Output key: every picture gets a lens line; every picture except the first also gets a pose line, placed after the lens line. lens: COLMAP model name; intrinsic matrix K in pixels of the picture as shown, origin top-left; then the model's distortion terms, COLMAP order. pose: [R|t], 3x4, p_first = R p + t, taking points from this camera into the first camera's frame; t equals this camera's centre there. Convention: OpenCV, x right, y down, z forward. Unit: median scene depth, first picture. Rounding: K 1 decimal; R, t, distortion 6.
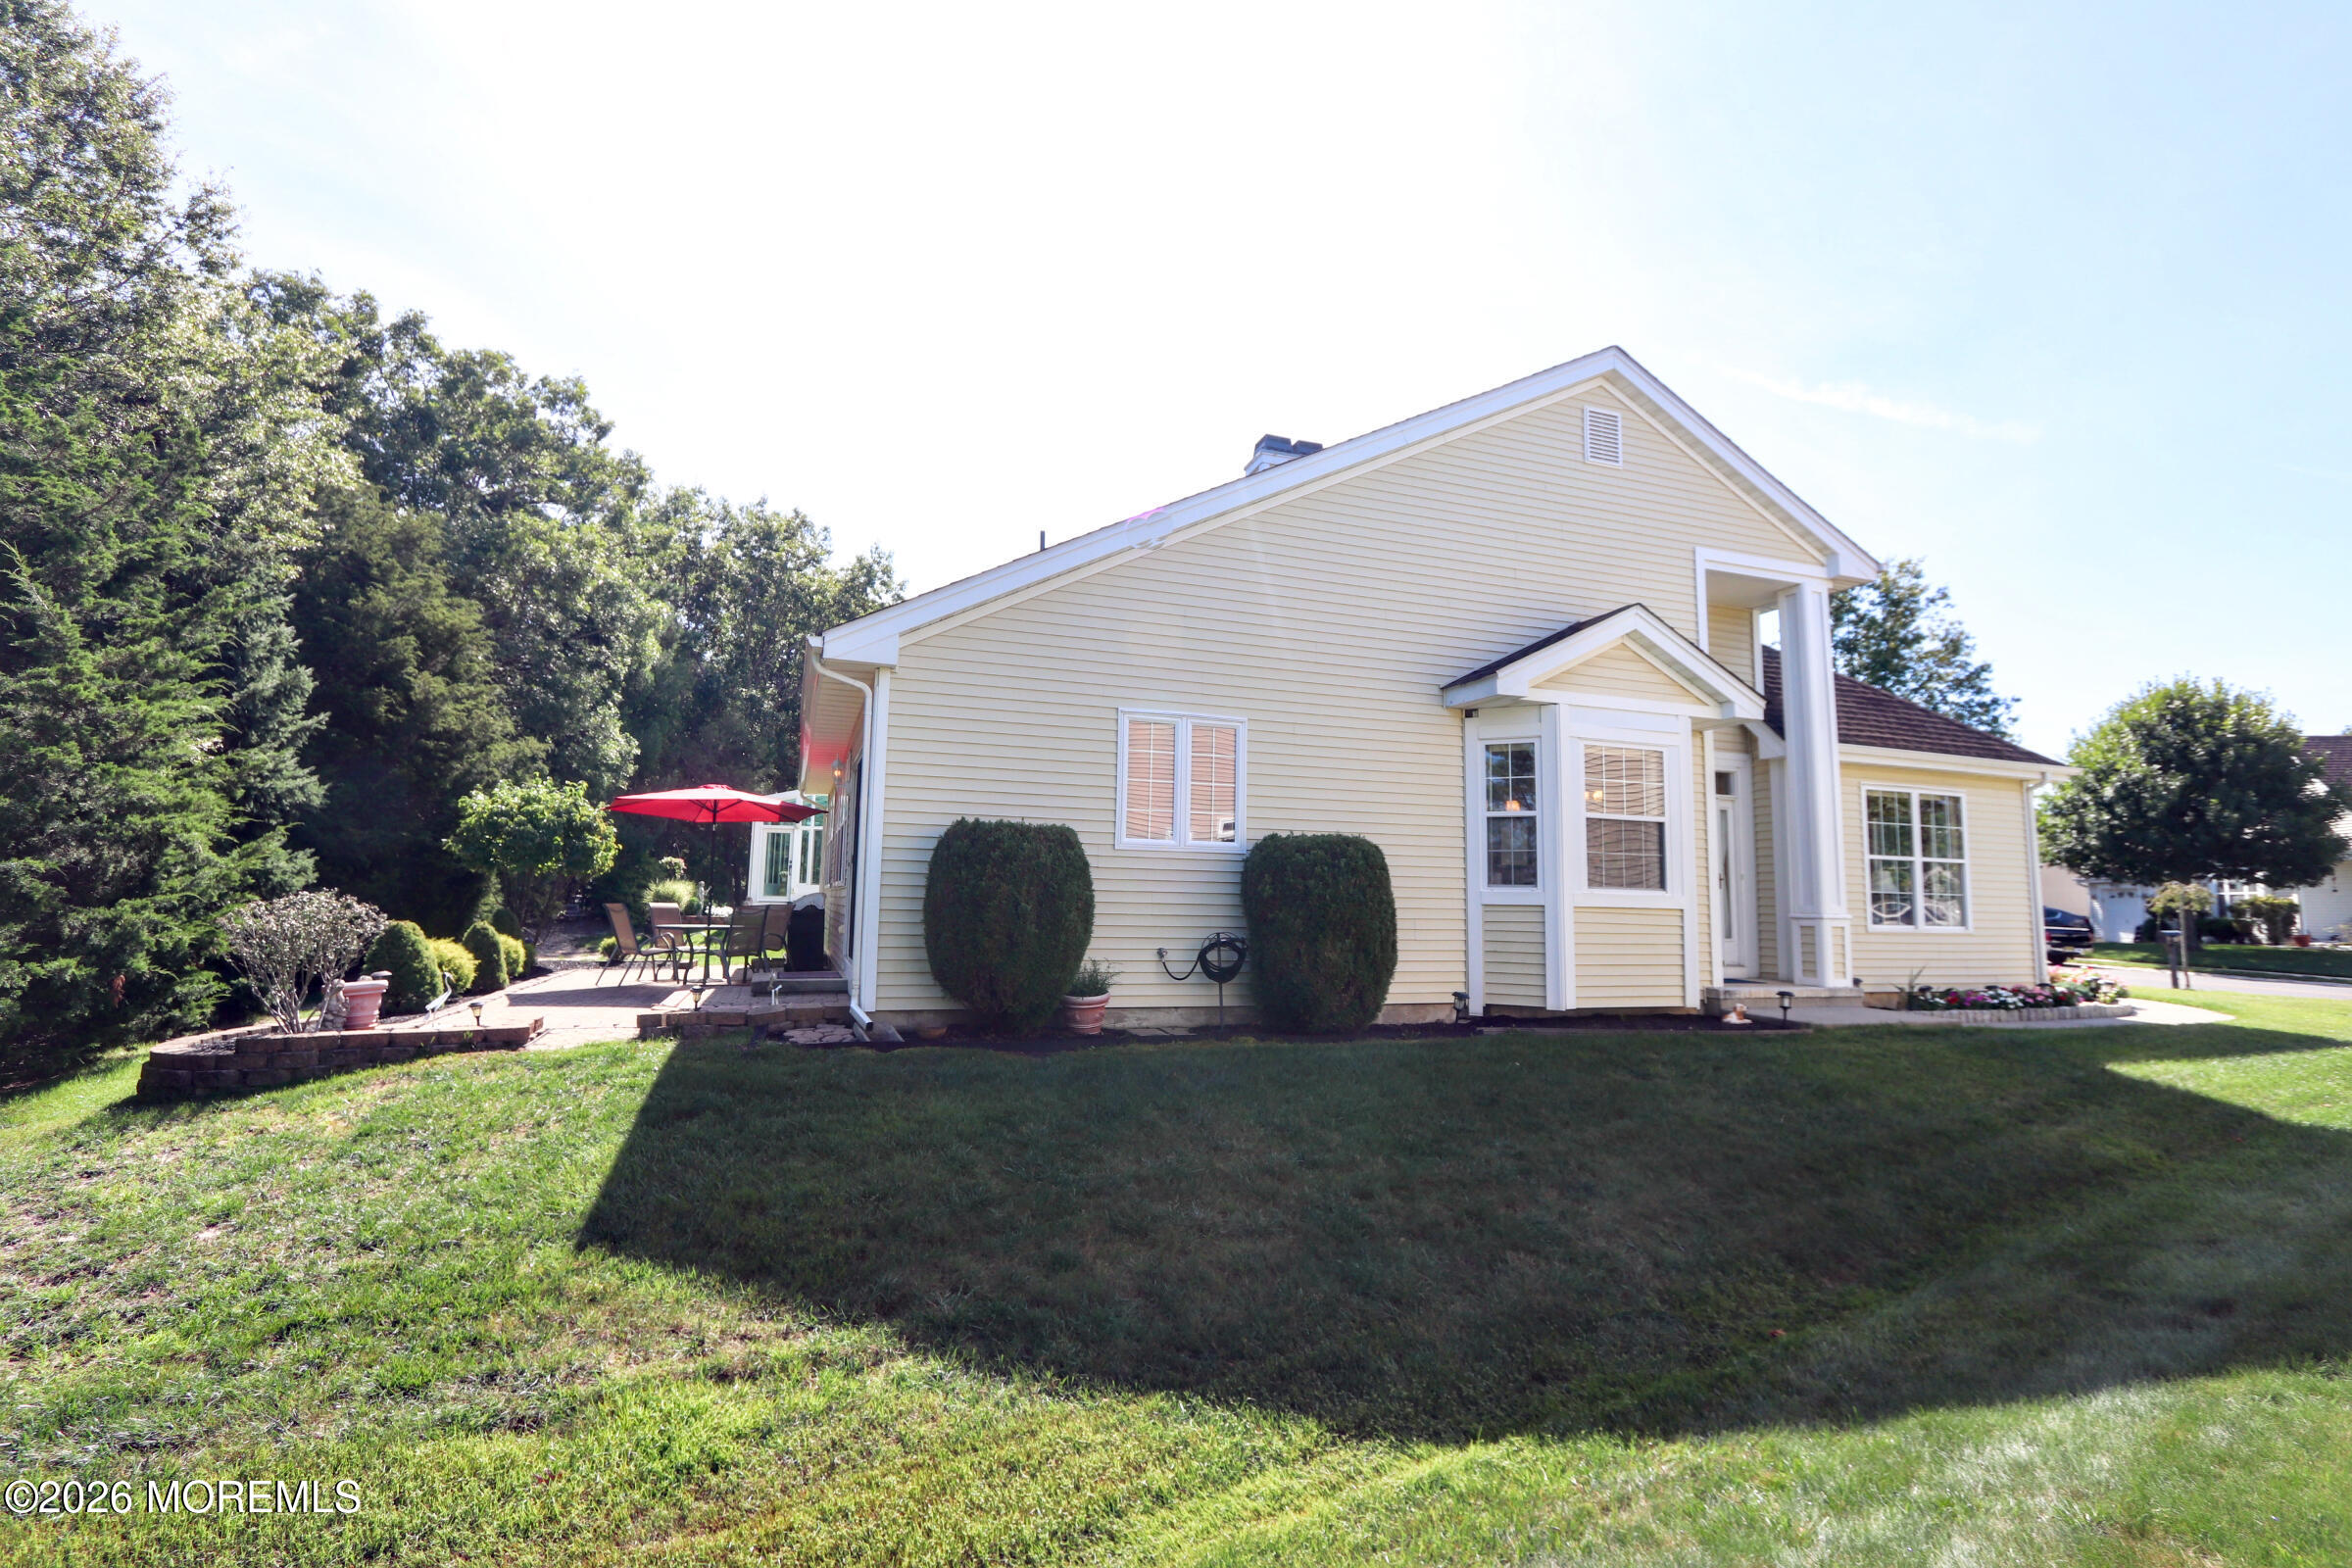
lens RADIAL K [[1087.6, 0, 1158.9], [0, 1087.6, 781.0], [0, 0, 1]] dist [-0.012768, 0.001463]
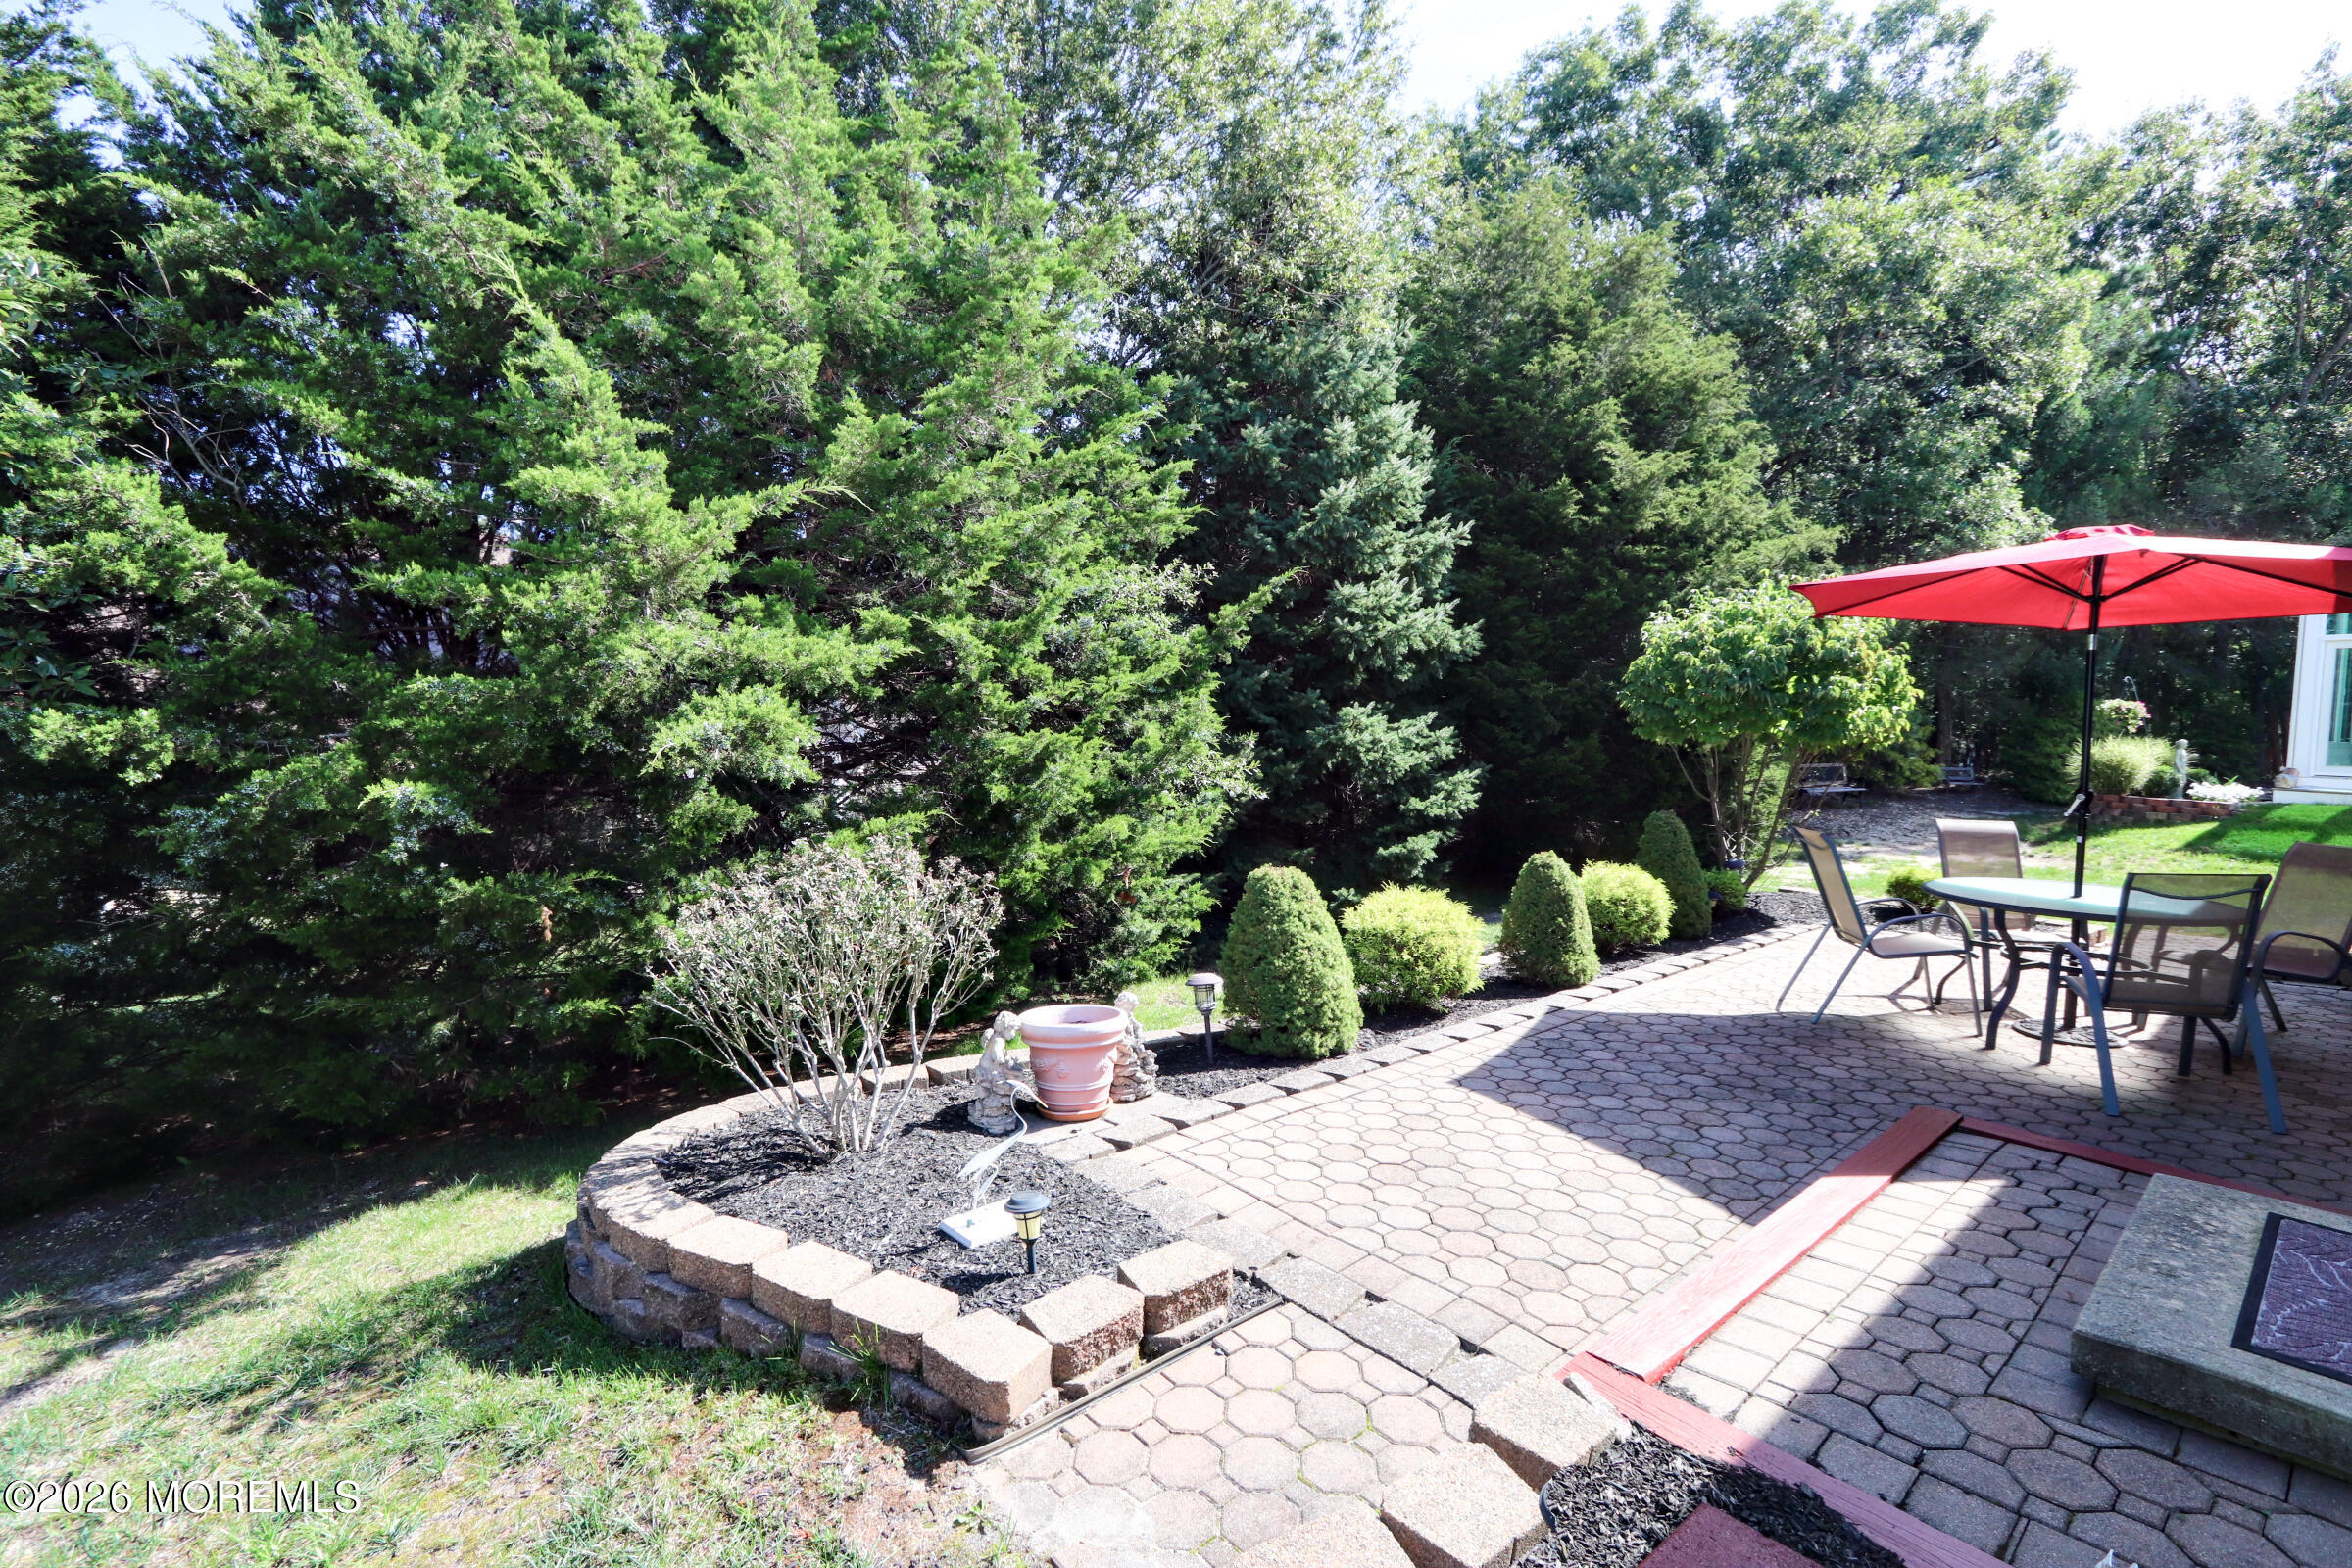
lens RADIAL K [[1087.6, 0, 1158.9], [0, 1087.6, 781.0], [0, 0, 1]] dist [-0.012768, 0.001463]
pose [[0.378034, 0.040951, -0.924885, -0.133688], [0.094743, 0.992065, 0.082650, 0.021201], [0.920931, -0.118871, 0.371155, 0.395866]]
